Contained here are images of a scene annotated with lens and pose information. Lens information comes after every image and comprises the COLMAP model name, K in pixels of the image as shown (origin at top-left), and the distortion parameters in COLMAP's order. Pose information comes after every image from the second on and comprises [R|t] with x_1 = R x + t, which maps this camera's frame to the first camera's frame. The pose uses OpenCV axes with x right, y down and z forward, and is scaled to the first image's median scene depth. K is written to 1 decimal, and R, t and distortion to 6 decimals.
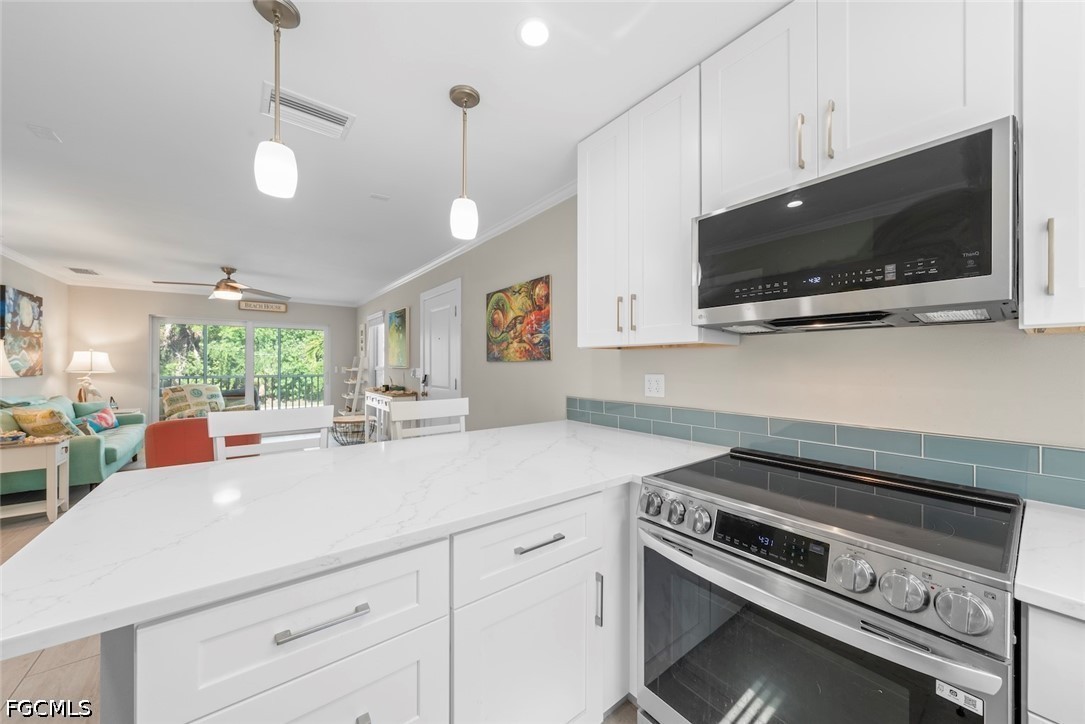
lens RADIAL K [[386.4, 0, 542.5], [0, 386.4, 362.6], [0, 0, 1]] dist [0.001161, 0.000143]
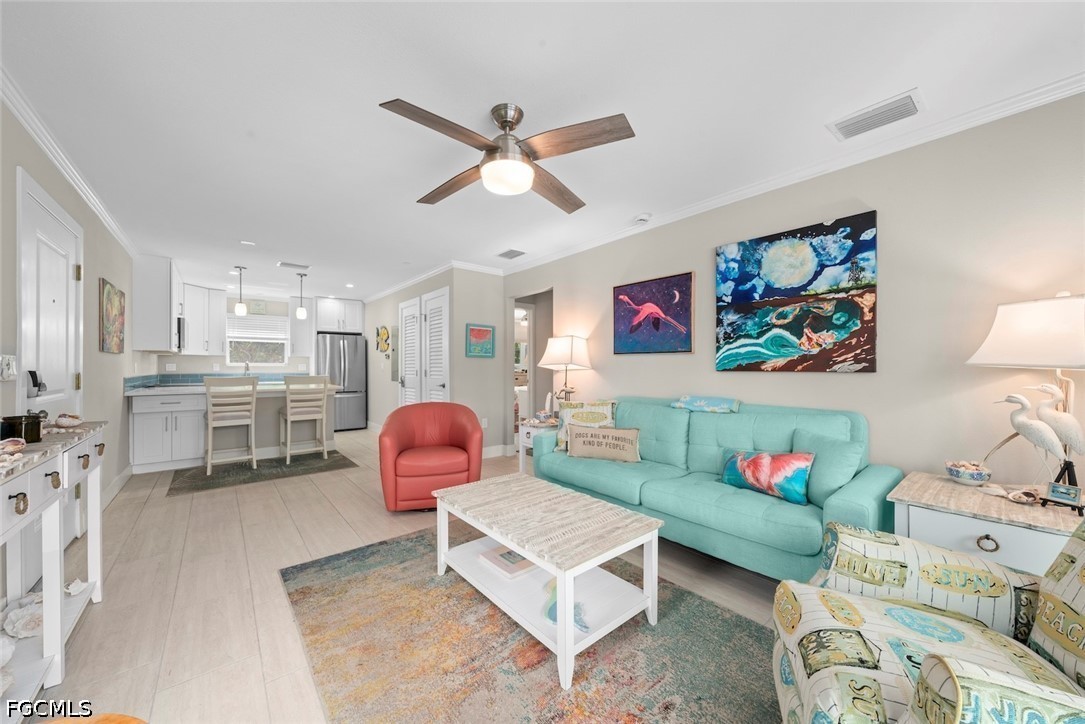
lens RADIAL K [[391.6, 0, 541.3], [0, 391.6, 367.0], [0, 0, 1]] dist [-0.000913, -0.000141]
pose [[-0.999381, -0.000672, -0.035169, -1.330694], [-0.000534, 0.999992, -0.003931, 0.043736], [0.035172, -0.003910, -0.999374, 2.262184]]
